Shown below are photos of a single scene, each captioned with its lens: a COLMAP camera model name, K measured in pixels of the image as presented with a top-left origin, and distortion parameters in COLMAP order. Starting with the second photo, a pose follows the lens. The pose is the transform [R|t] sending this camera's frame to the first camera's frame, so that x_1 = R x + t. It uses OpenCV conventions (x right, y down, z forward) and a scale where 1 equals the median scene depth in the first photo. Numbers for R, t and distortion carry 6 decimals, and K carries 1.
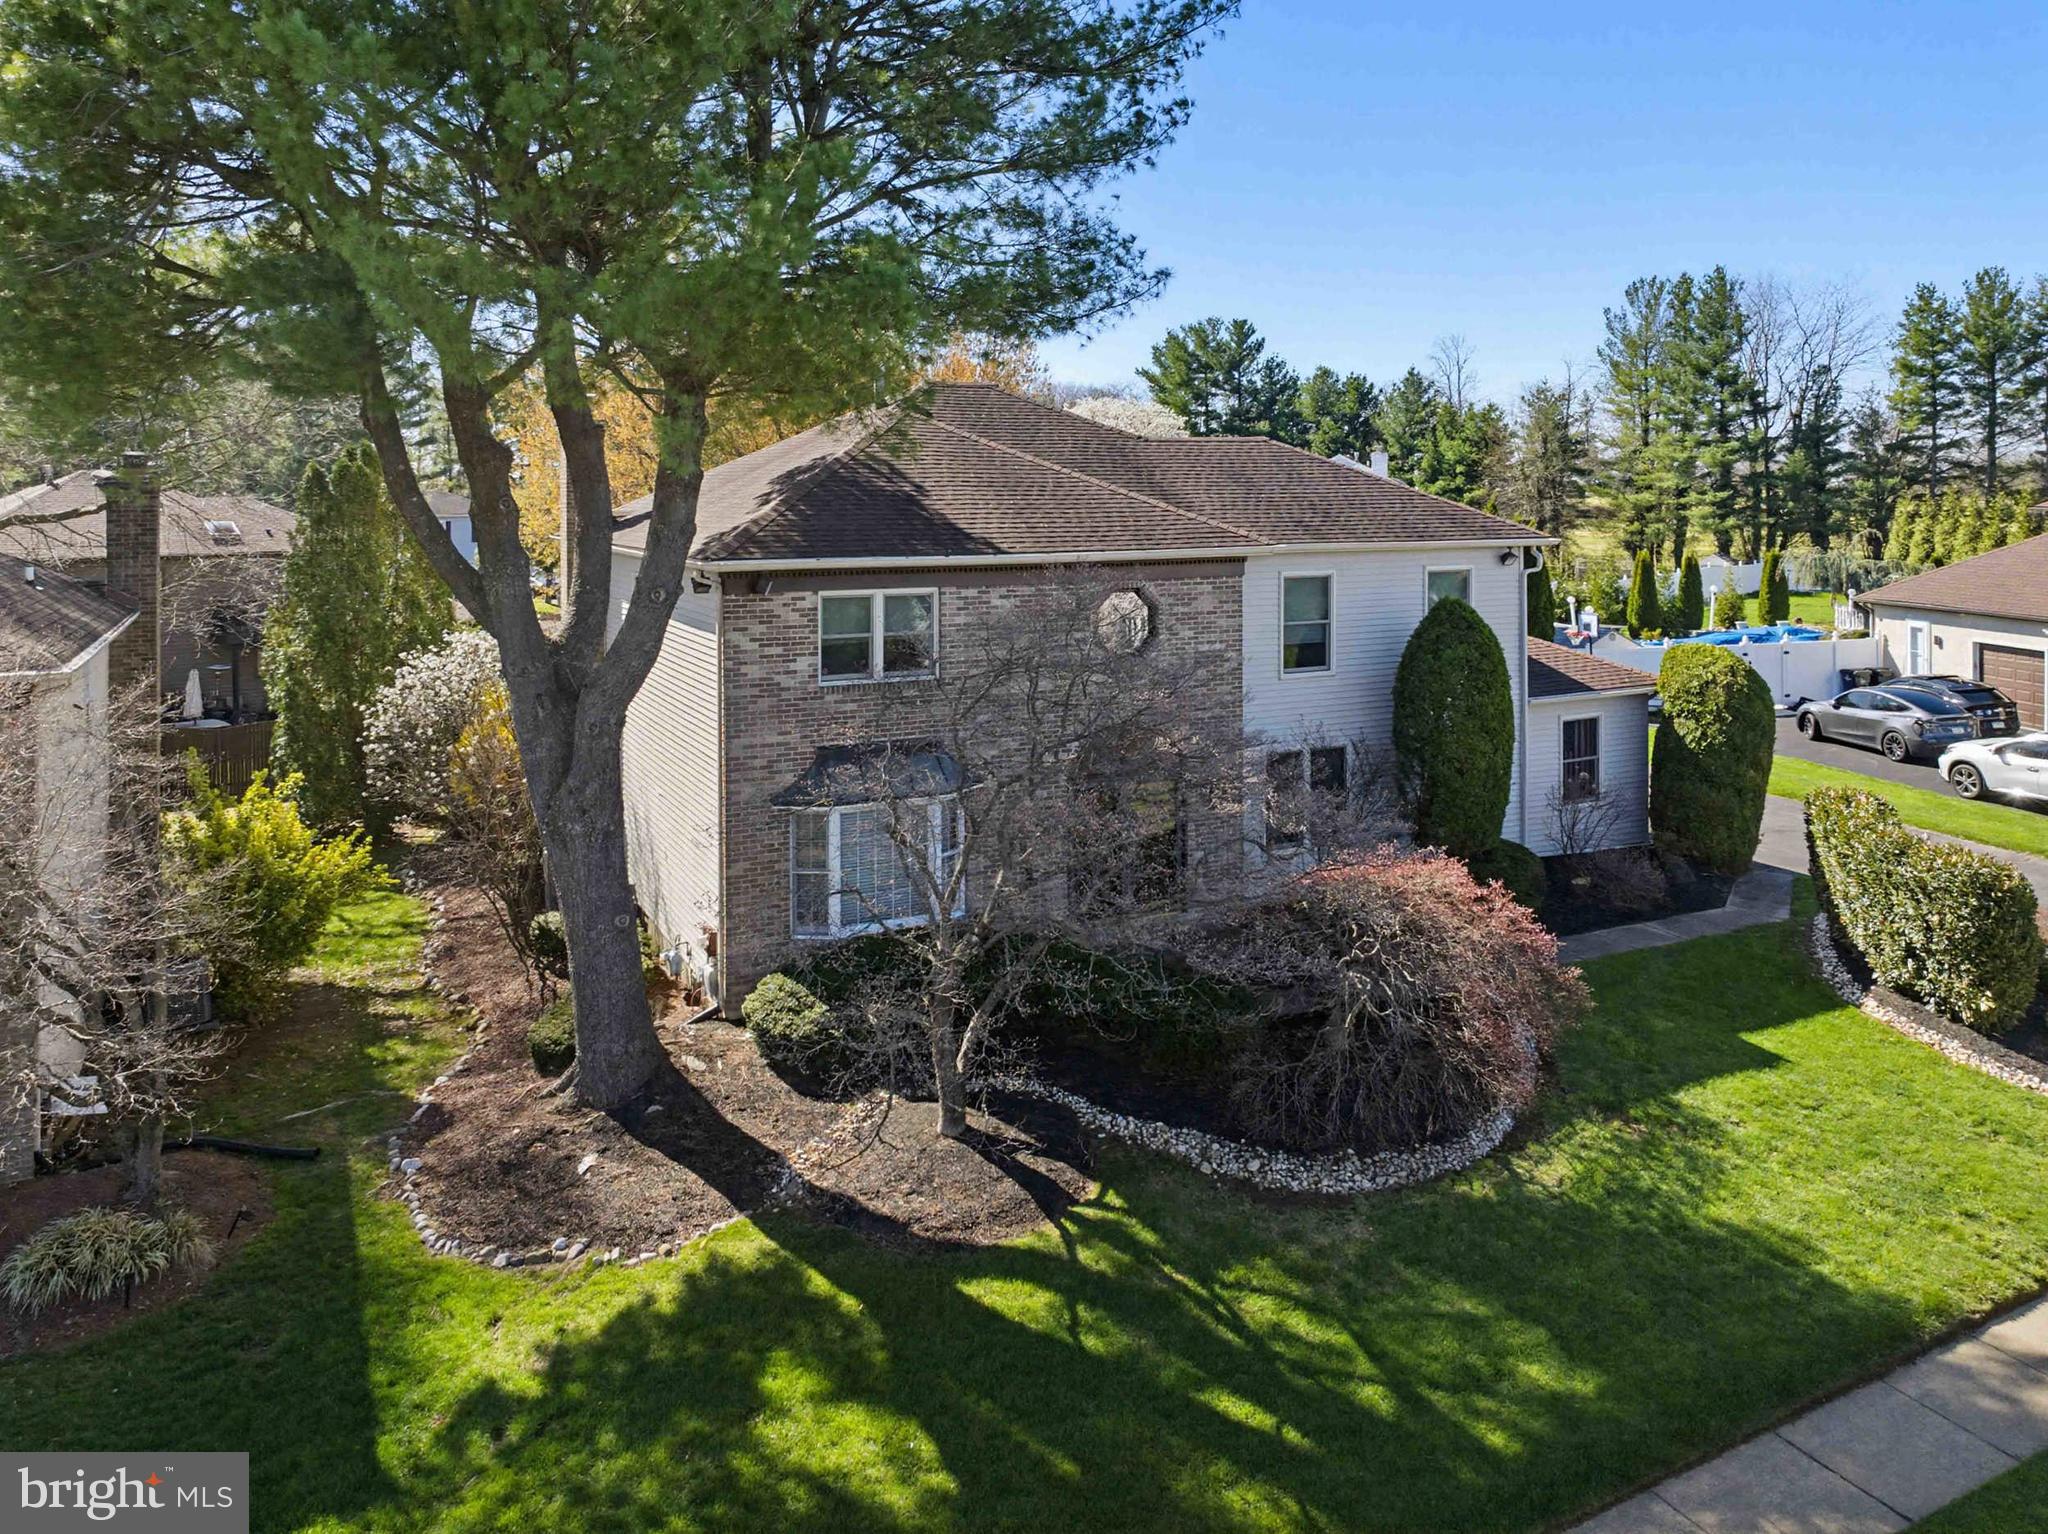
lens RADIAL K [[1409.7, 0, 1024.0], [0, 1409.7, 767.0], [0, 0, 1]] dist [0.007077, 0.001700]
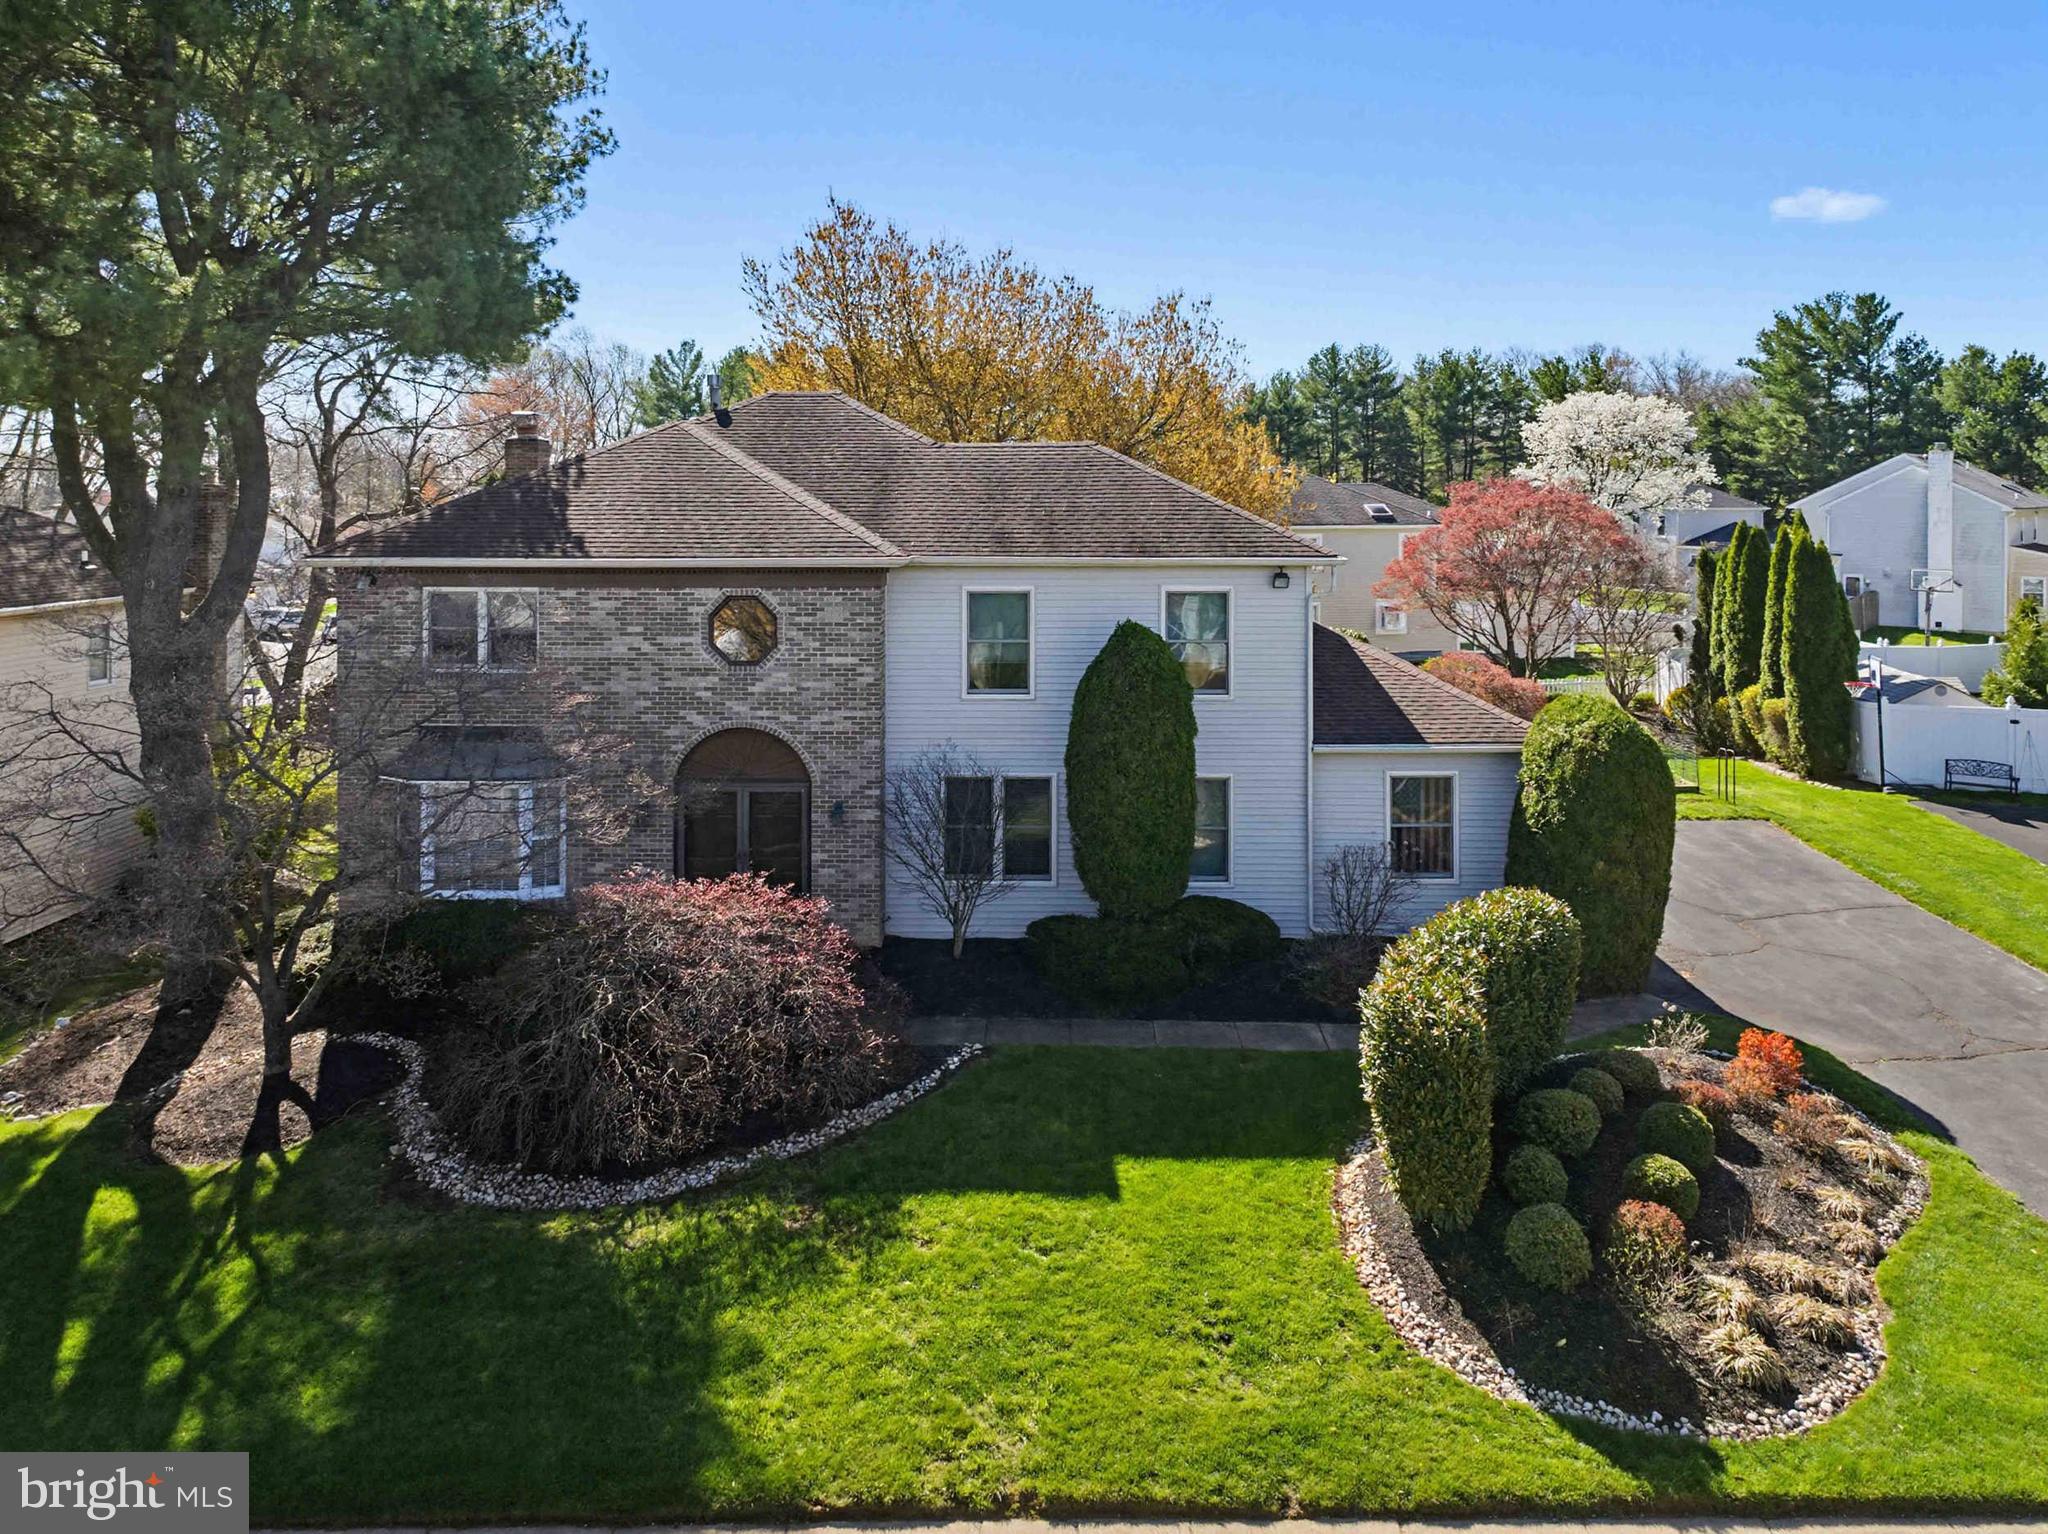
lens RADIAL K [[1409.7, 0, 1024.0], [0, 1409.7, 767.0], [0, 0, 1]] dist [0.007077, 0.001700]
pose [[0.884149, 0.090106, -0.458433, 0.646572], [-0.092244, 0.995578, 0.017779, -0.037378], [0.458008, 0.026568, 0.888551, 0.181509]]
